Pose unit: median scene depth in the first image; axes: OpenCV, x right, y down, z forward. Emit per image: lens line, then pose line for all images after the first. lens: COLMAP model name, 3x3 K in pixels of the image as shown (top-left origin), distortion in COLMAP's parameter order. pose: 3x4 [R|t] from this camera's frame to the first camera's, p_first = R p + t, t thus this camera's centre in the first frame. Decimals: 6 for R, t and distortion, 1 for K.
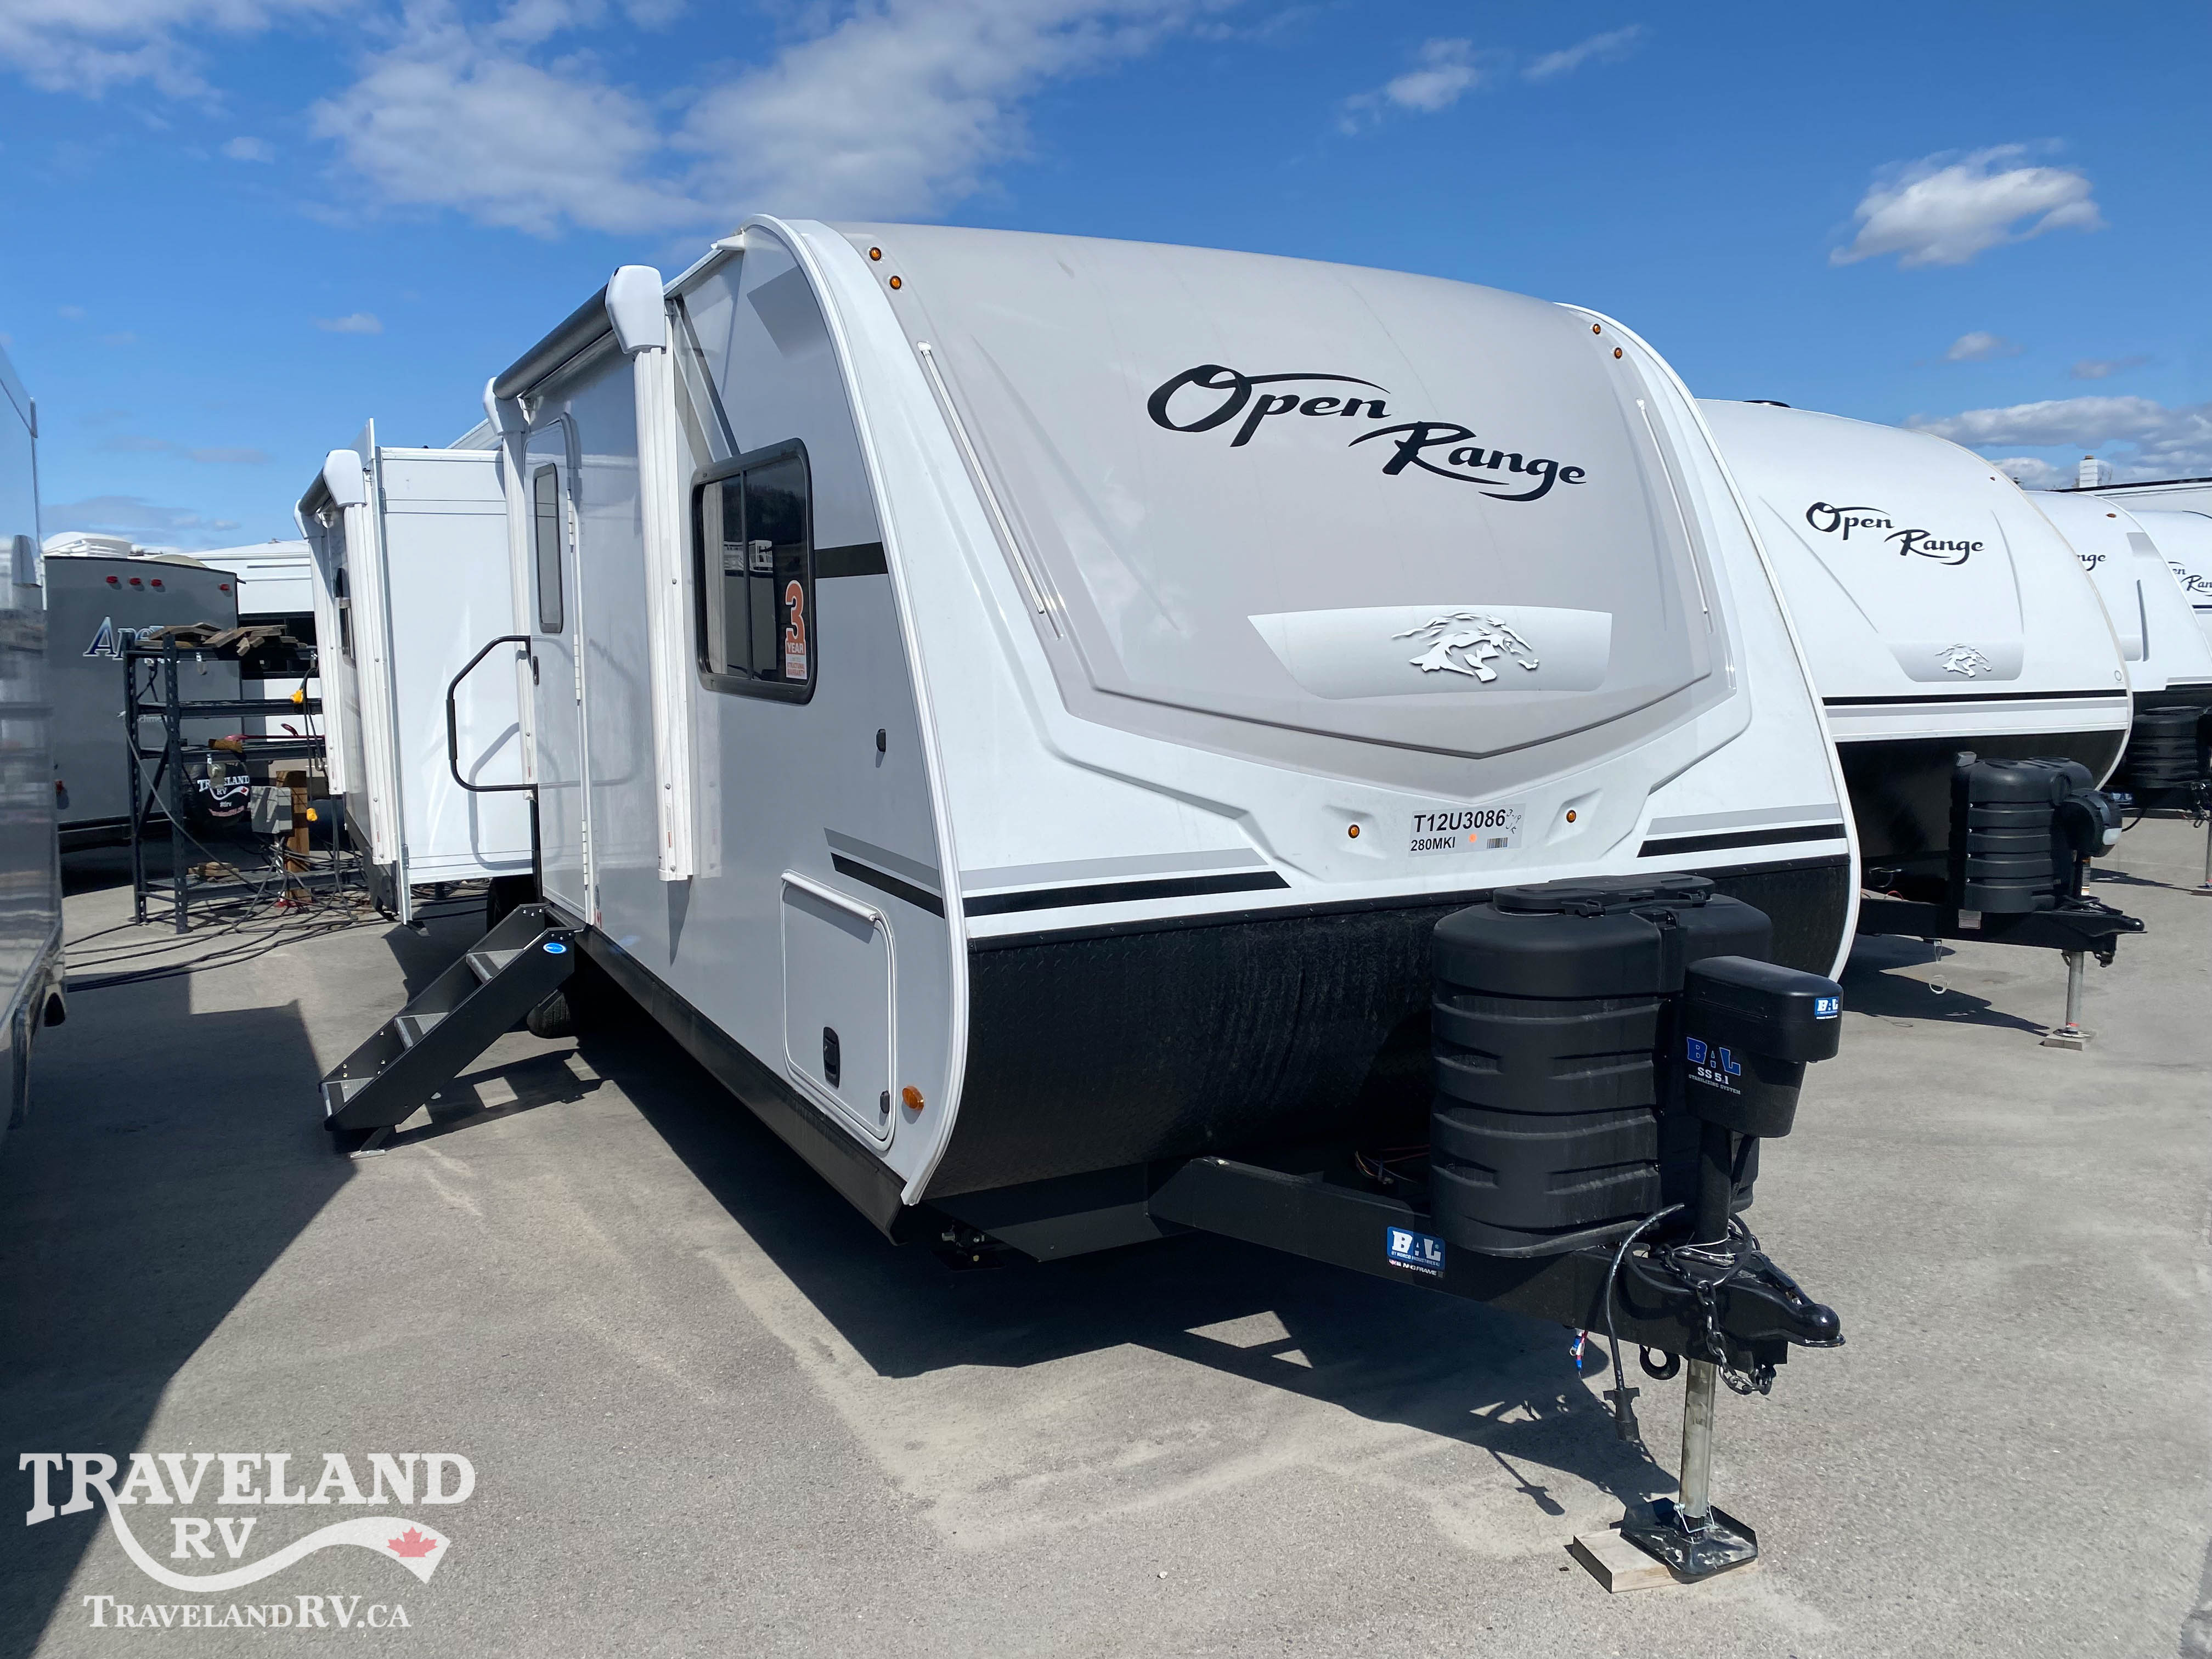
lens RADIAL K [[1644.2, 0, 1099.3], [0, 1644.2, 823.9], [0, 0, 1]] dist [0.047323, -0.045784]
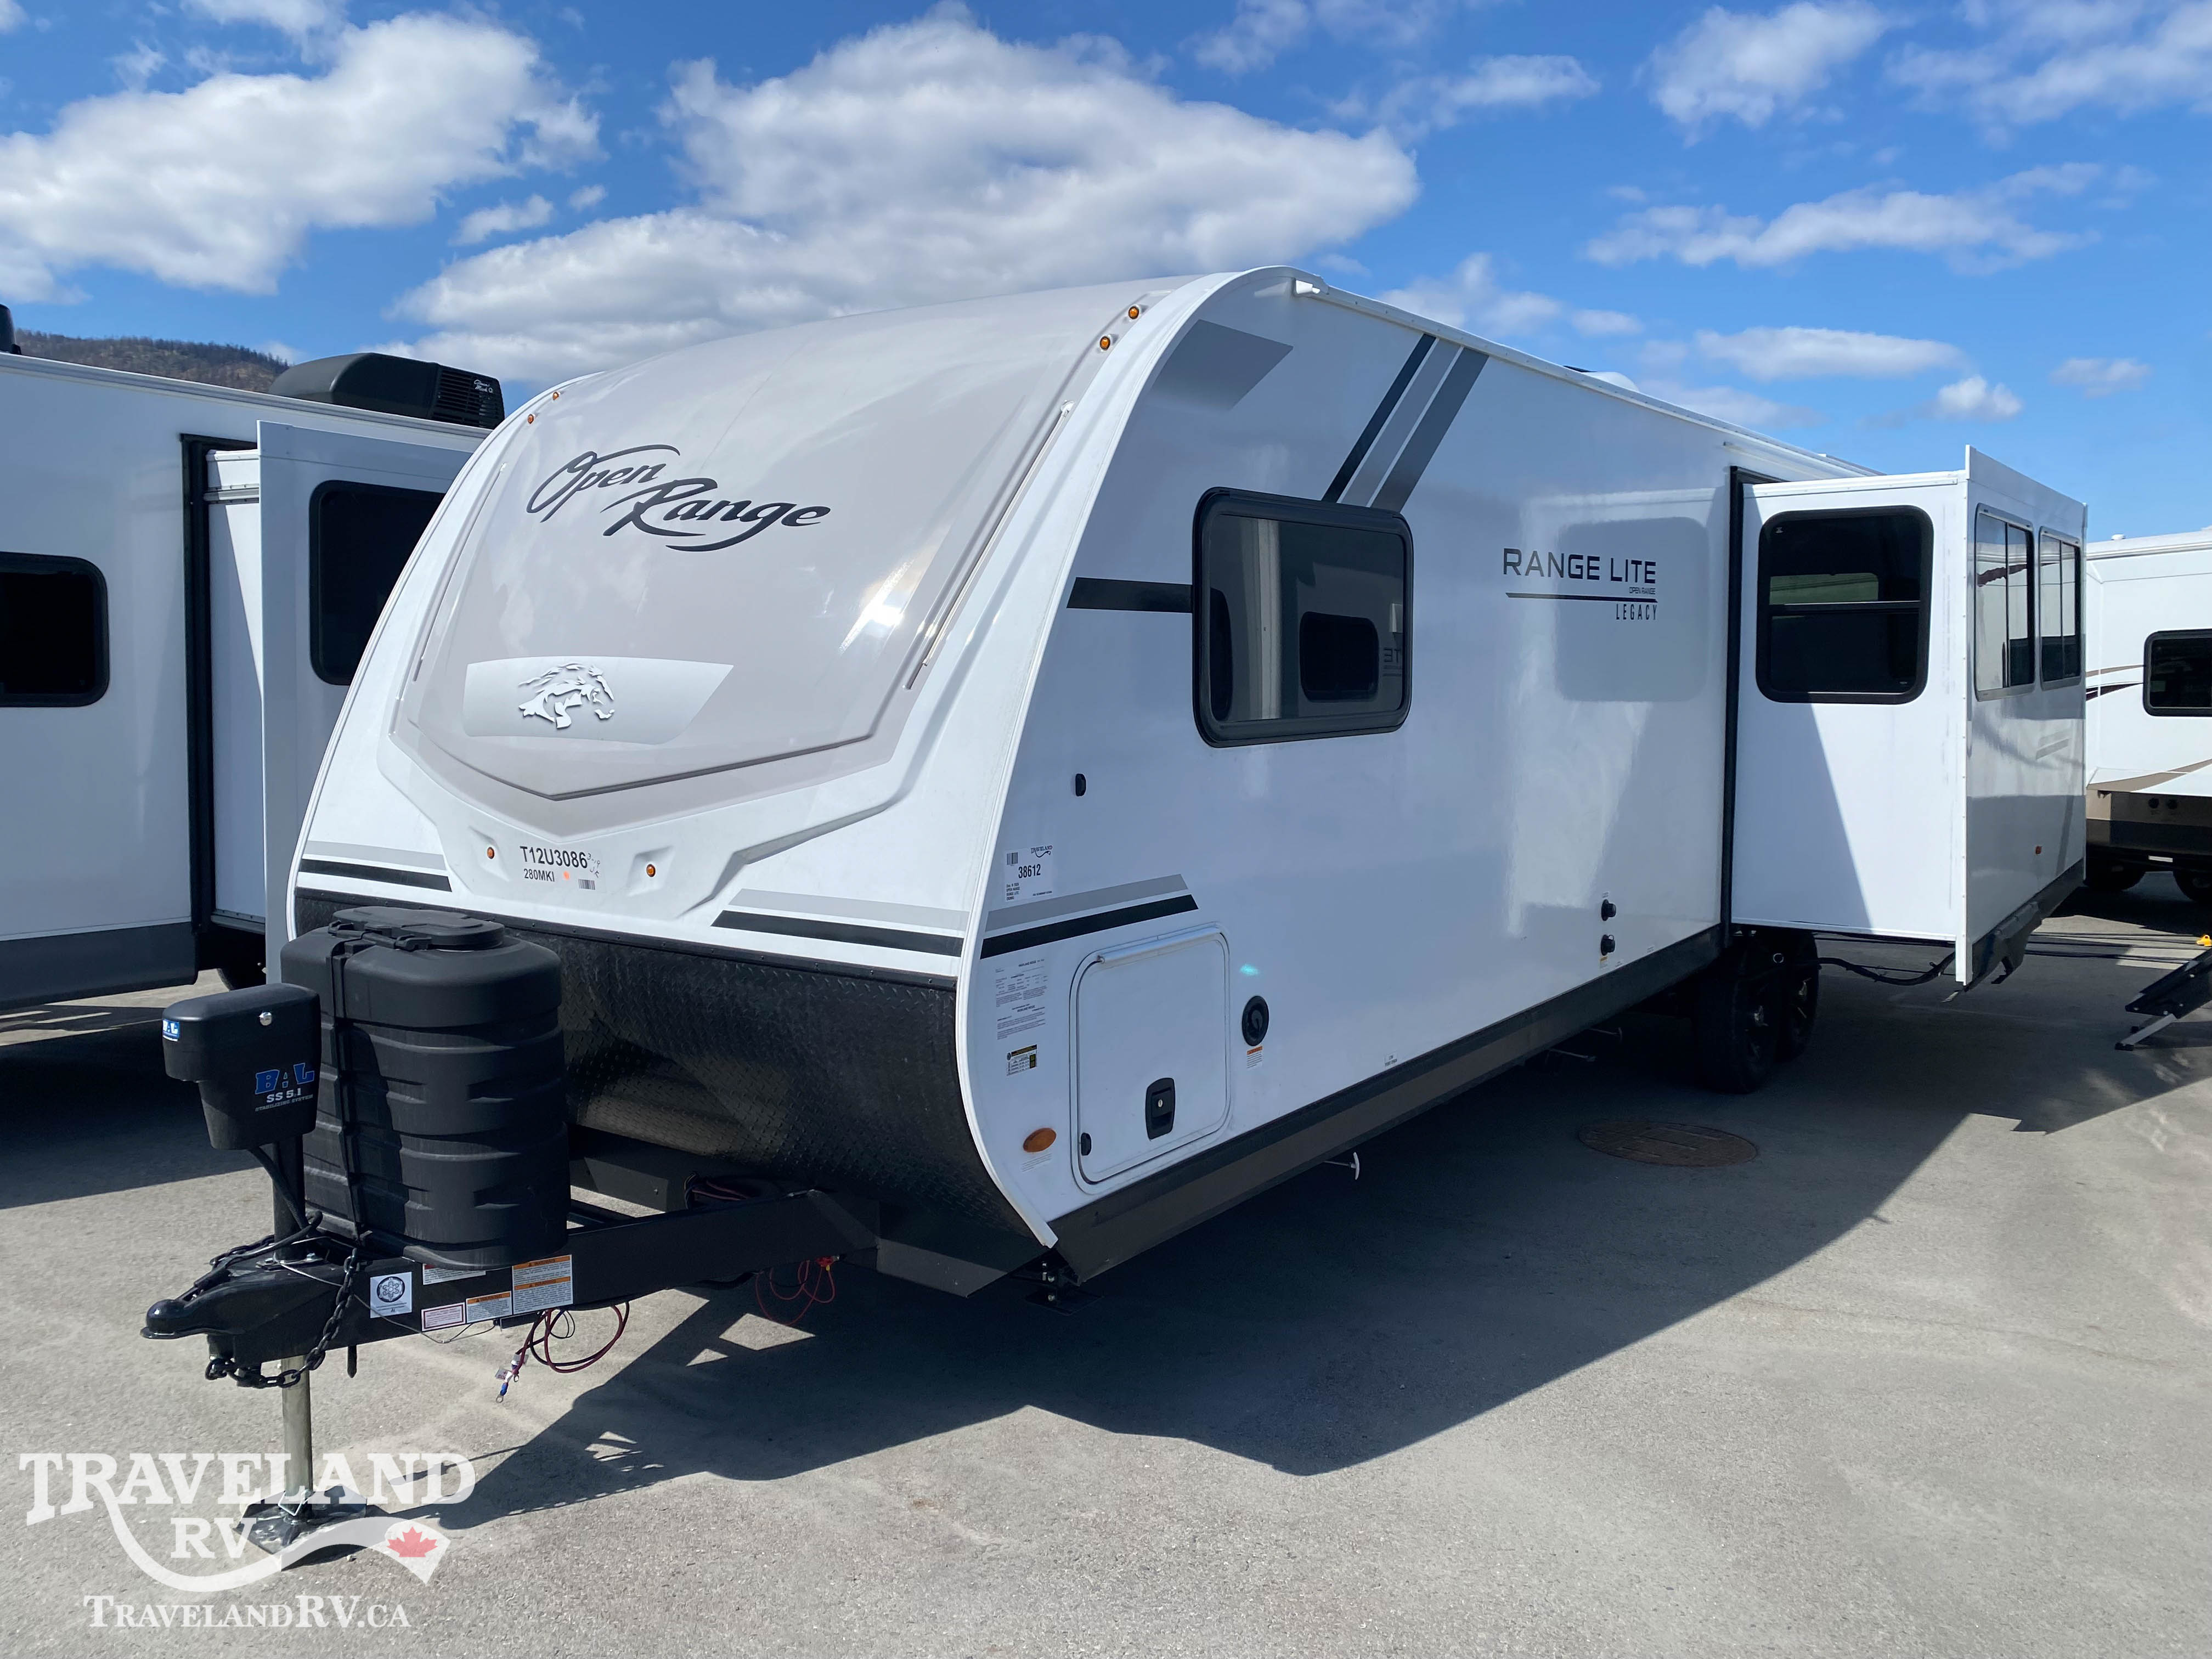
lens RADIAL K [[1644.2, 0, 1122.8], [0, 1644.2, 823.0], [0, 0, 1]] dist [0.047323, -0.045784]
pose [[0.469036, 0.091990, -0.878375, 1.306343], [-0.108931, 0.992992, 0.045827, -0.111007], [0.876435, 0.074188, 0.475770, 0.793969]]
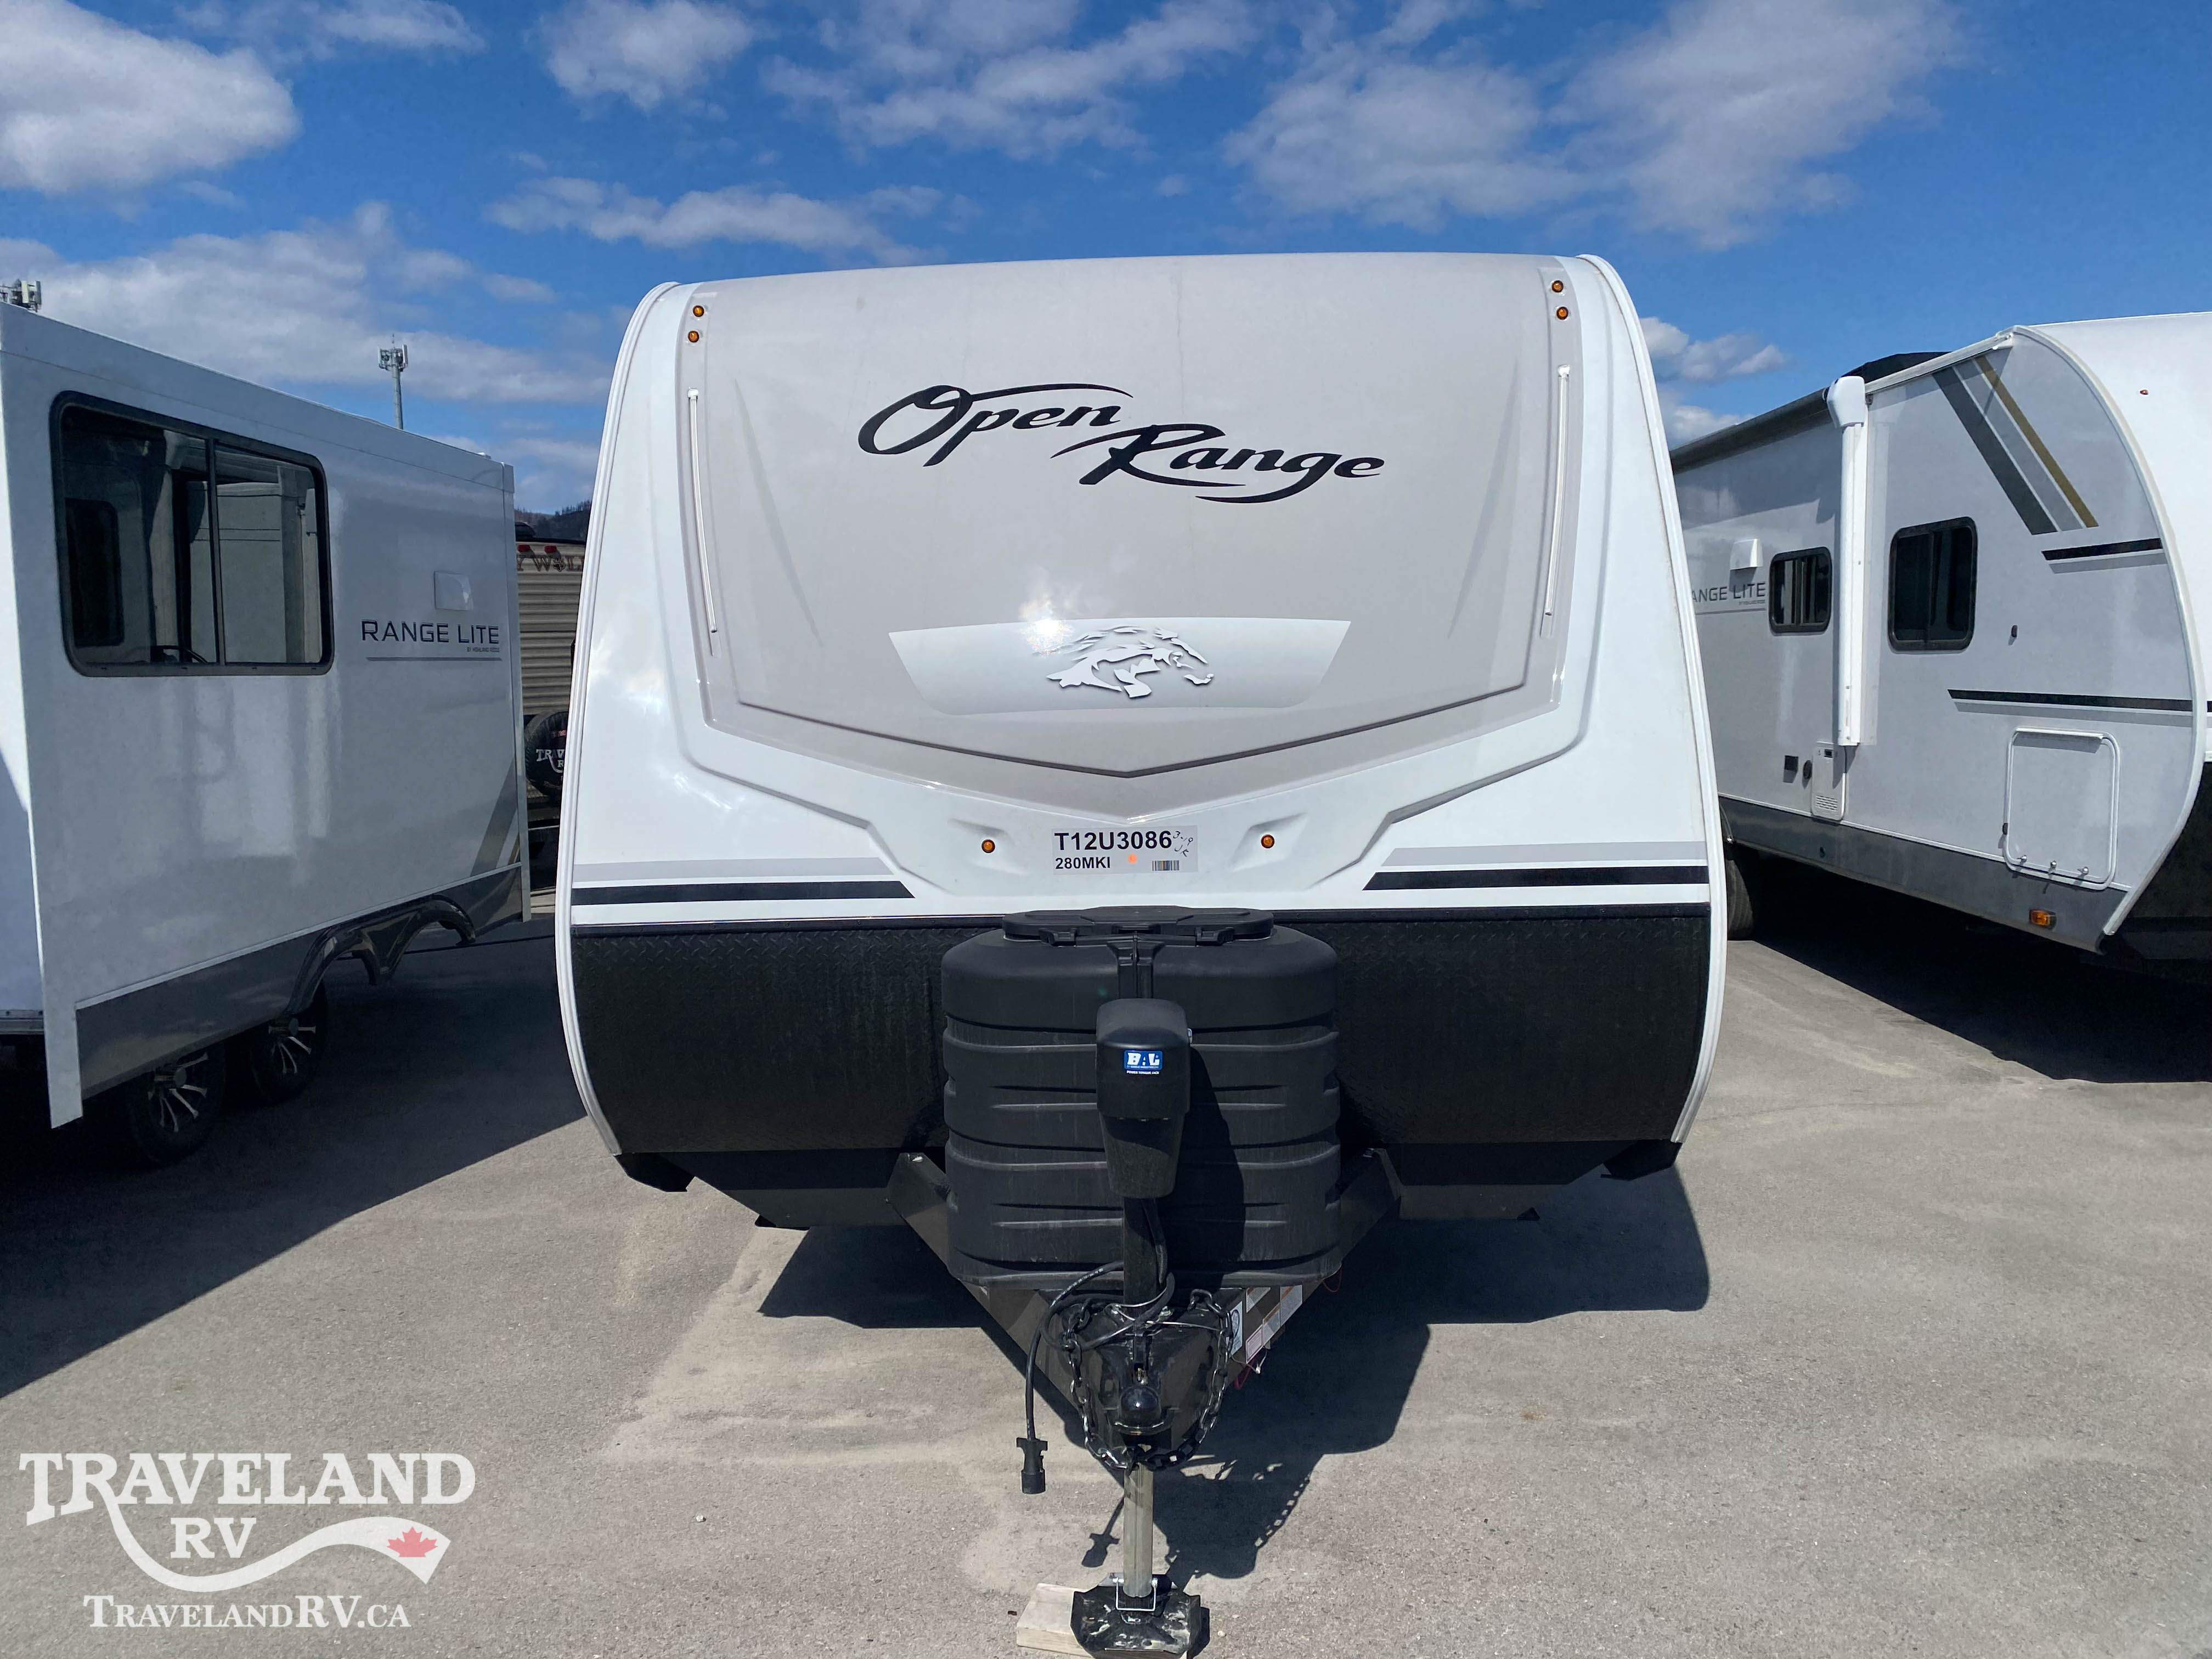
lens RADIAL K [[1644.2, 0, 1102.7], [0, 1644.2, 821.8], [0, 0, 1]] dist [0.047323, -0.045784]
pose [[0.876819, 0.043572, -0.478841, 0.661031], [-0.037998, 0.999050, 0.021330, -0.032623], [0.479316, -0.000507, 0.877642, 0.146073]]
